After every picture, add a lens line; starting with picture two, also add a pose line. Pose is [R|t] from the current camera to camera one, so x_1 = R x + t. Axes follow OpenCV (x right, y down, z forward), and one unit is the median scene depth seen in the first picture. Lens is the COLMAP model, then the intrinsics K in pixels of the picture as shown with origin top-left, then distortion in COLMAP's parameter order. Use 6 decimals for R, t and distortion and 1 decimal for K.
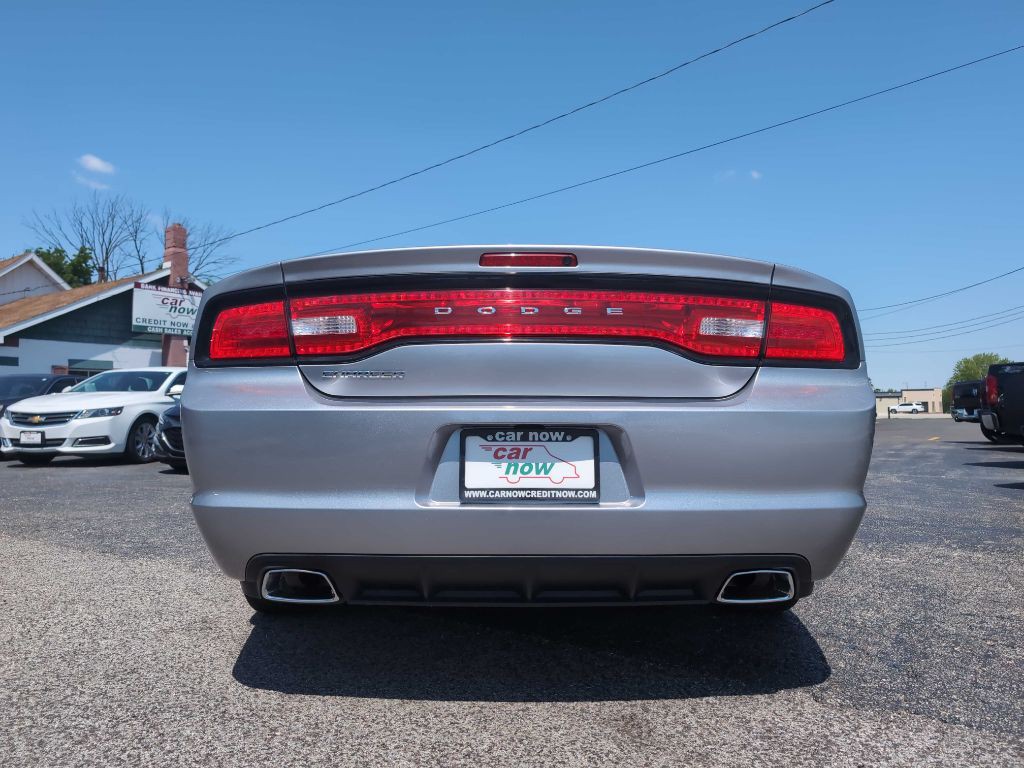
lens RADIAL K [[735.2, 0, 514.0], [0, 735.2, 370.1], [0, 0, 1]] dist [0.018109, -0.011873]
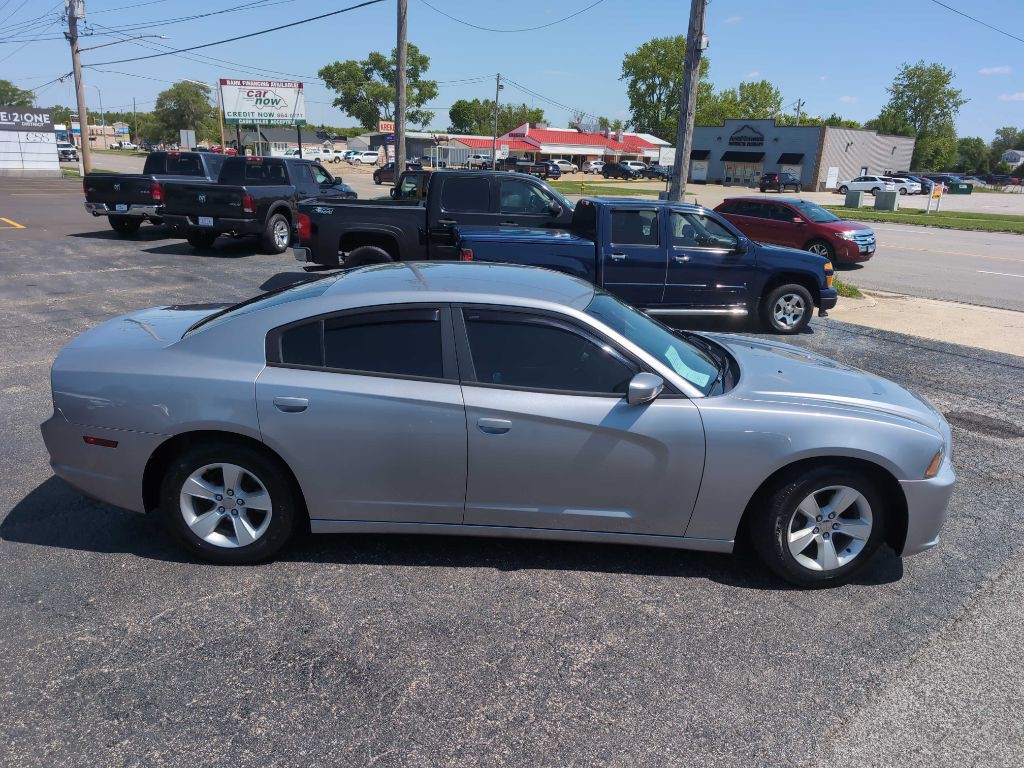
lens RADIAL K [[735.2, 0, 517.7], [0, 735.2, 382.9], [0, 0, 1]] dist [0.018109, -0.011873]
pose [[0.244050, -0.272964, 0.930554, -1.912141], [-0.093766, 0.948431, 0.302799, -0.582035], [-0.965219, -0.161153, 0.205870, 1.981423]]
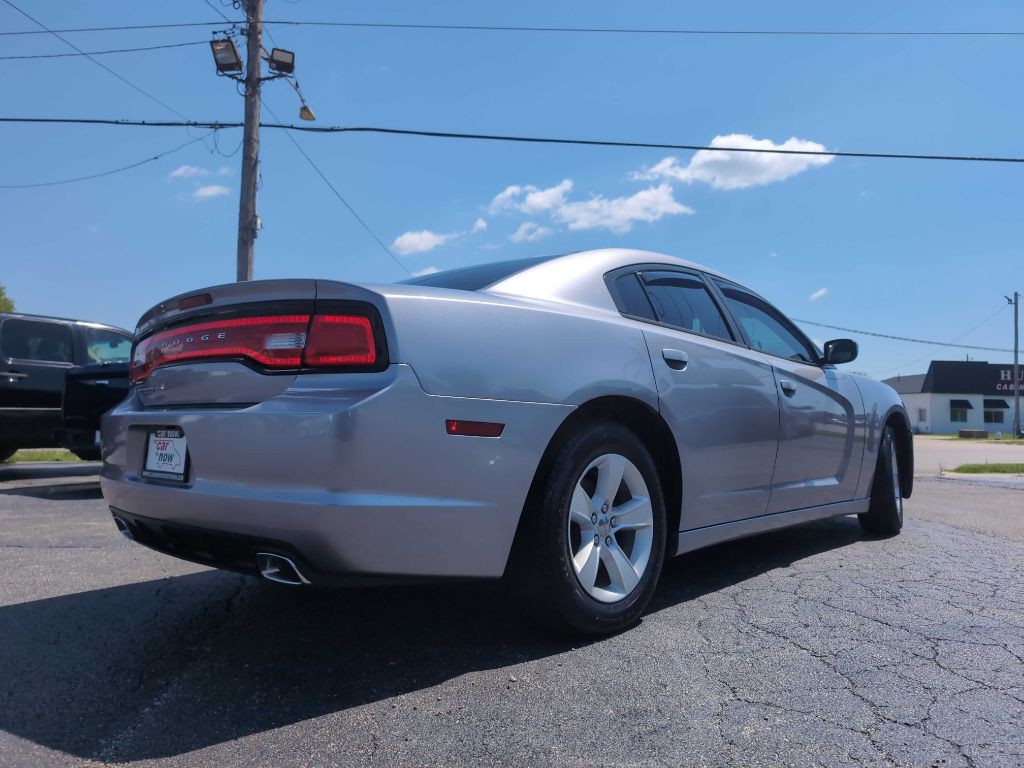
lens RADIAL K [[735.2, 0, 508.2], [0, 735.2, 374.6], [0, 0, 1]] dist [0.018109, -0.011873]
pose [[-0.565169, 0.049479, 0.823490, -1.321059], [-0.059067, 0.993211, -0.100215, 0.244298], [-0.822858, -0.105280, -0.558409, 3.870773]]
